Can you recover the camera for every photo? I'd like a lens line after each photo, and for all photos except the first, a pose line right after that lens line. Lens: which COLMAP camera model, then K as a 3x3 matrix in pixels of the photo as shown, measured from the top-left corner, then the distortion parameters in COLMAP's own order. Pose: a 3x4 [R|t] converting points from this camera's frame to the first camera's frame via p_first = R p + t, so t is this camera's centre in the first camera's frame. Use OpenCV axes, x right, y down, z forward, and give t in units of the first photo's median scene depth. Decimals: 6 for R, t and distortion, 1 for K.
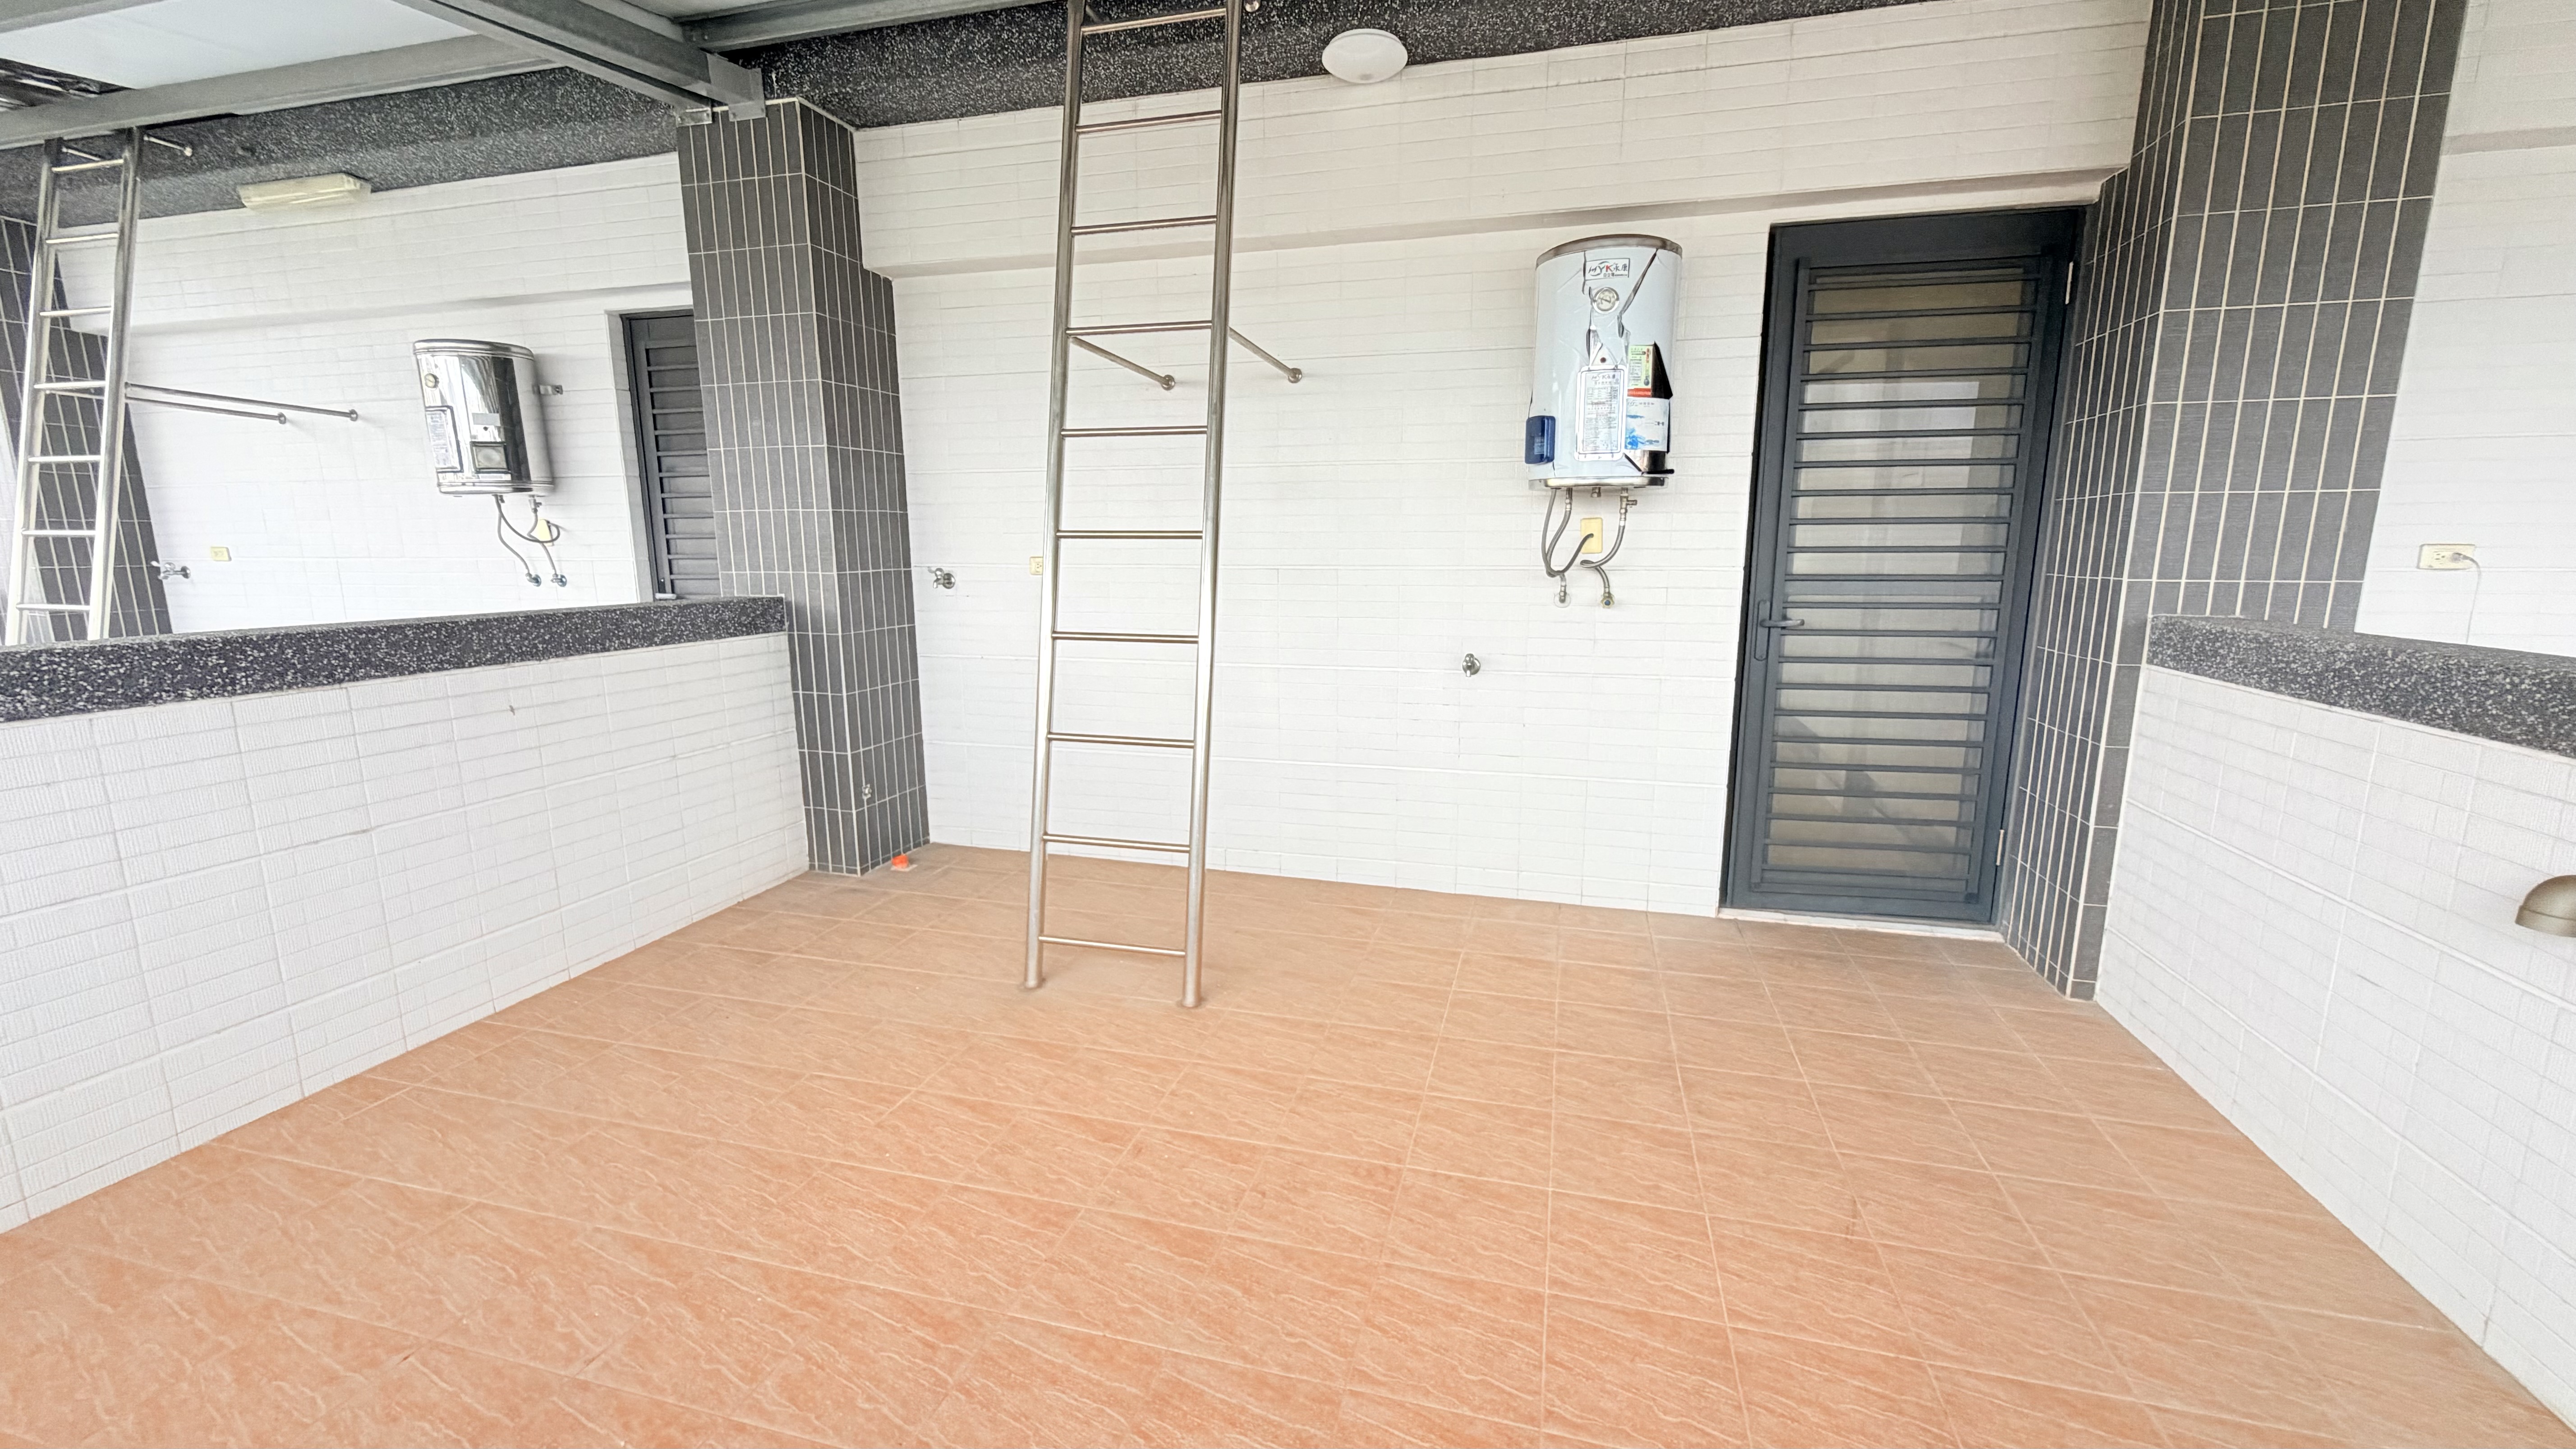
lens RADIAL K [[1023.8, 0, 1286.1], [0, 1023.8, 722.5], [0, 0, 1]] dist [-0.000364, 0.000072]
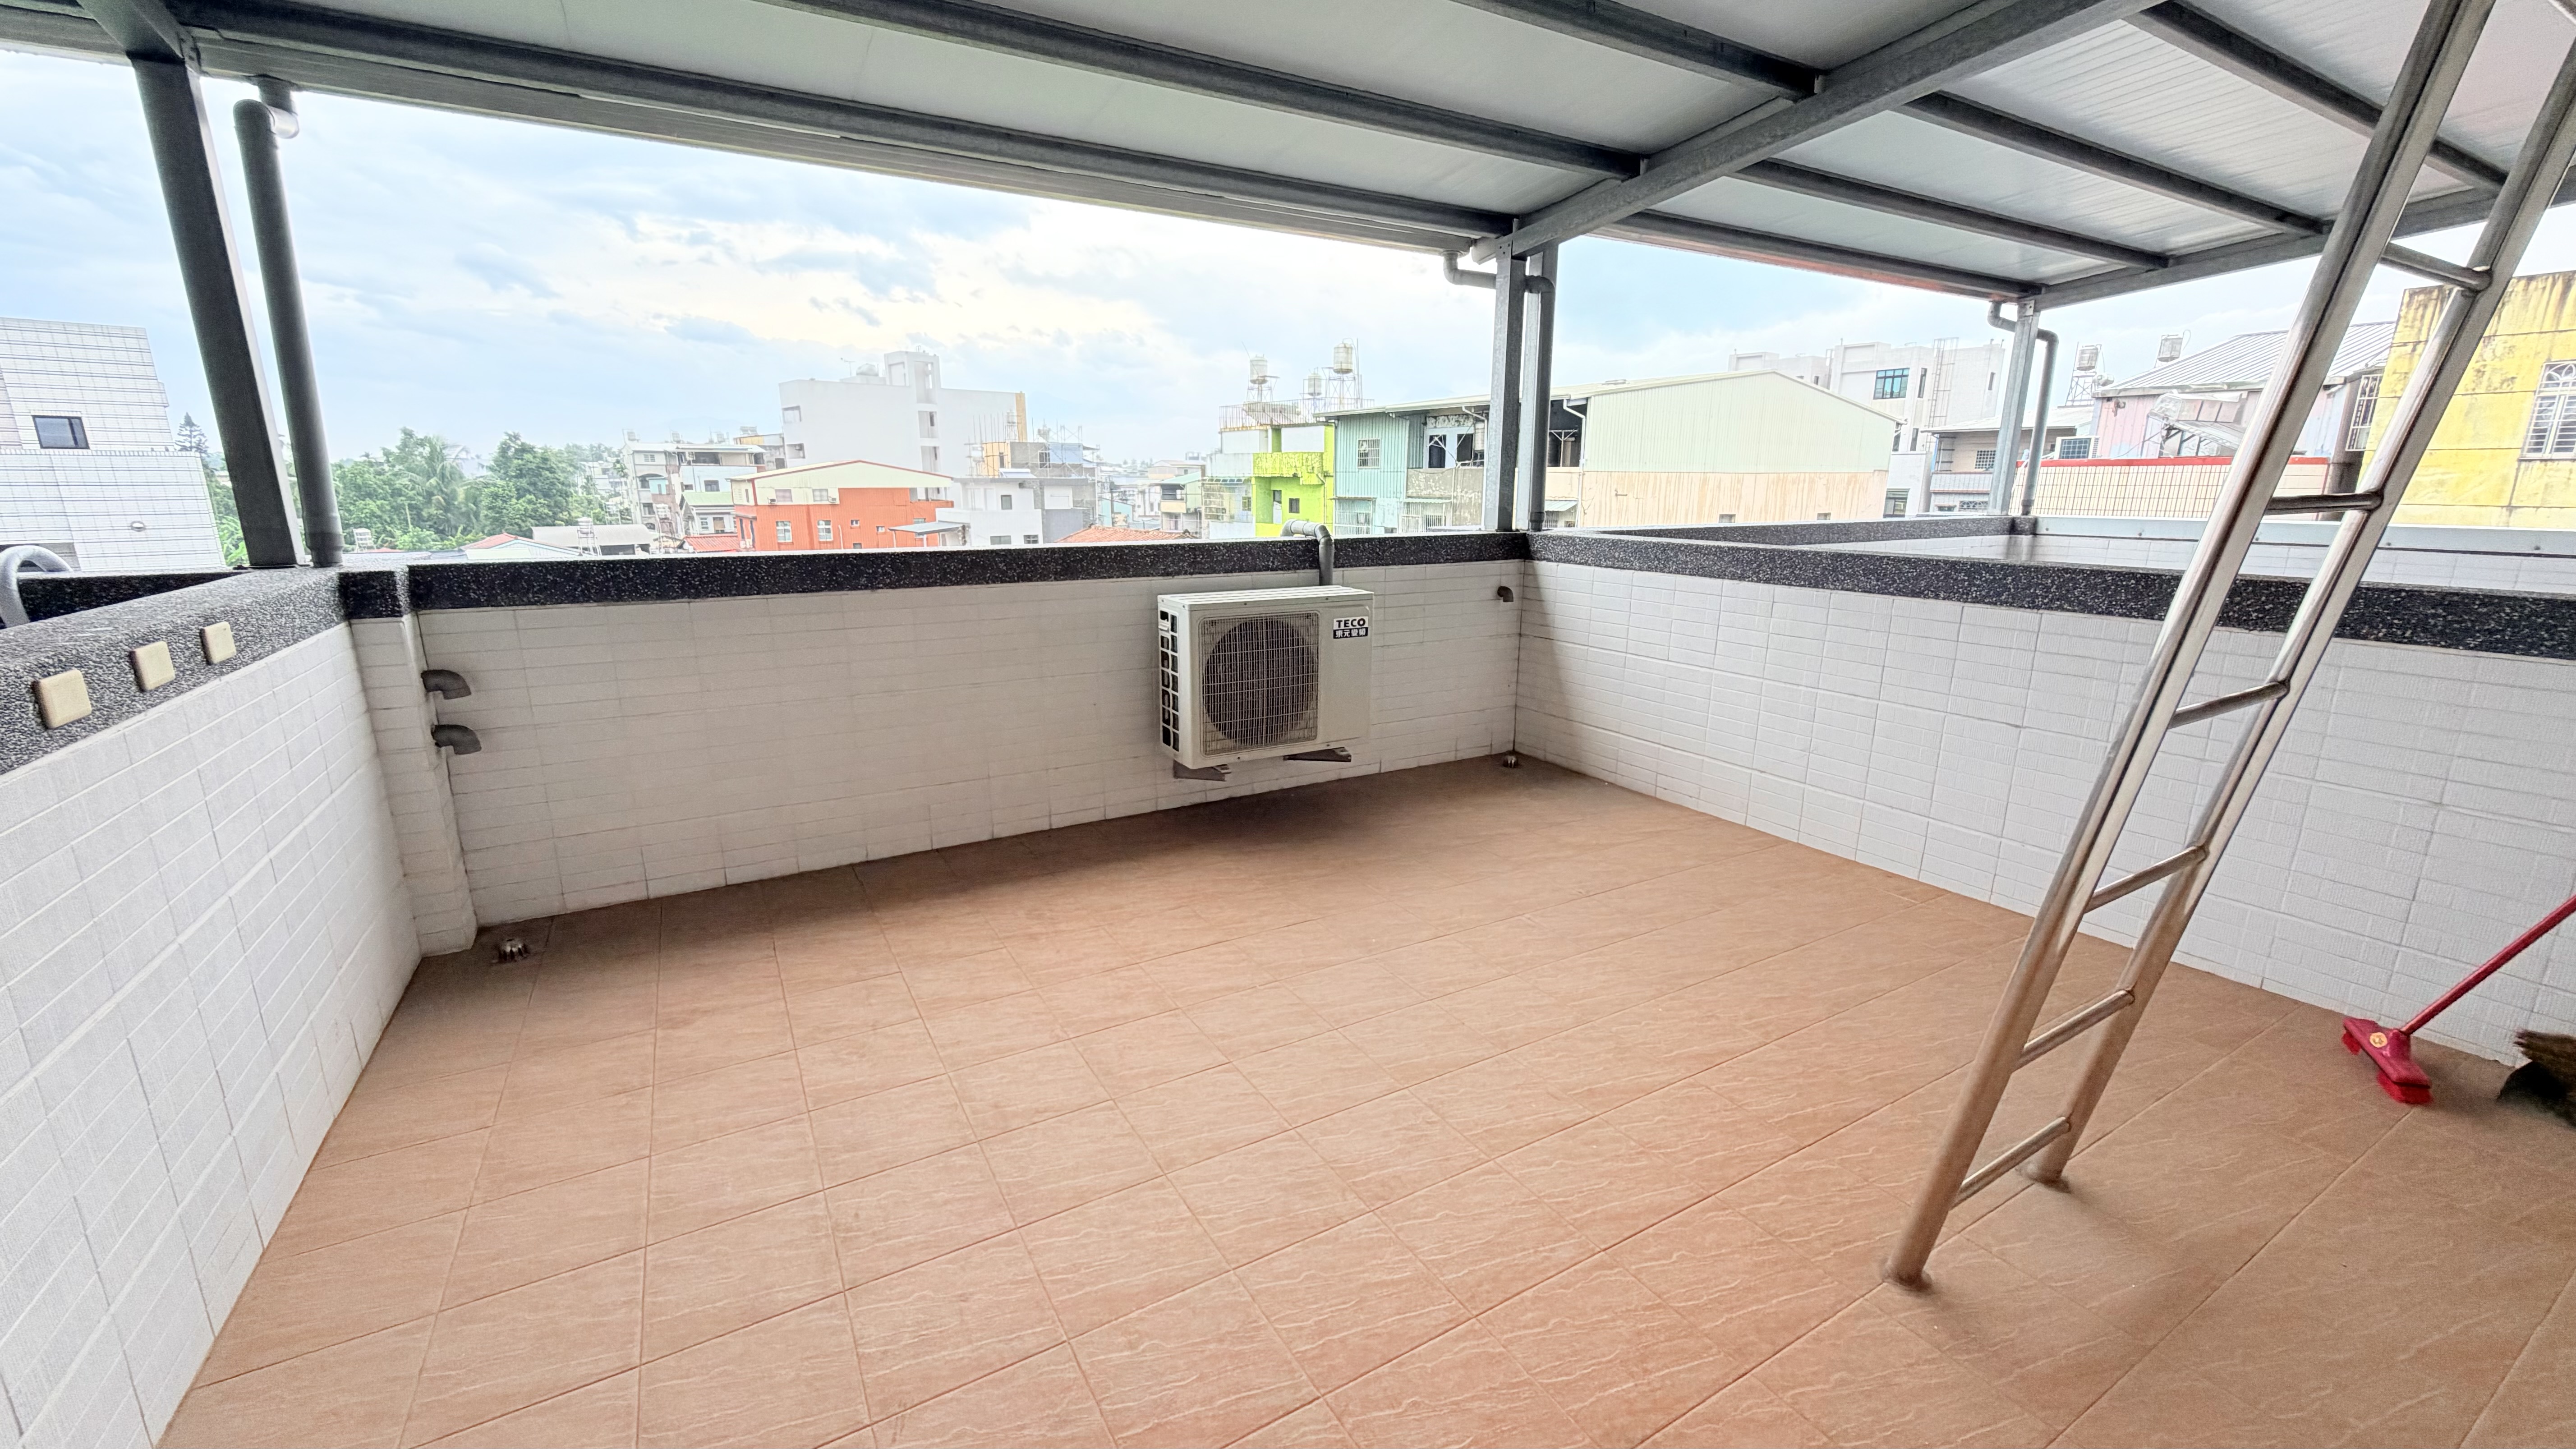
lens RADIAL K [[1023.8, 0, 1289.8], [0, 1023.8, 727.6], [0, 0, 1]] dist [-0.000364, 0.000072]
pose [[-0.705989, 0.171392, -0.687171, 0.655509], [-0.117186, 0.928631, 0.352011, -0.251246], [0.698460, 0.329043, -0.635519, 1.261868]]
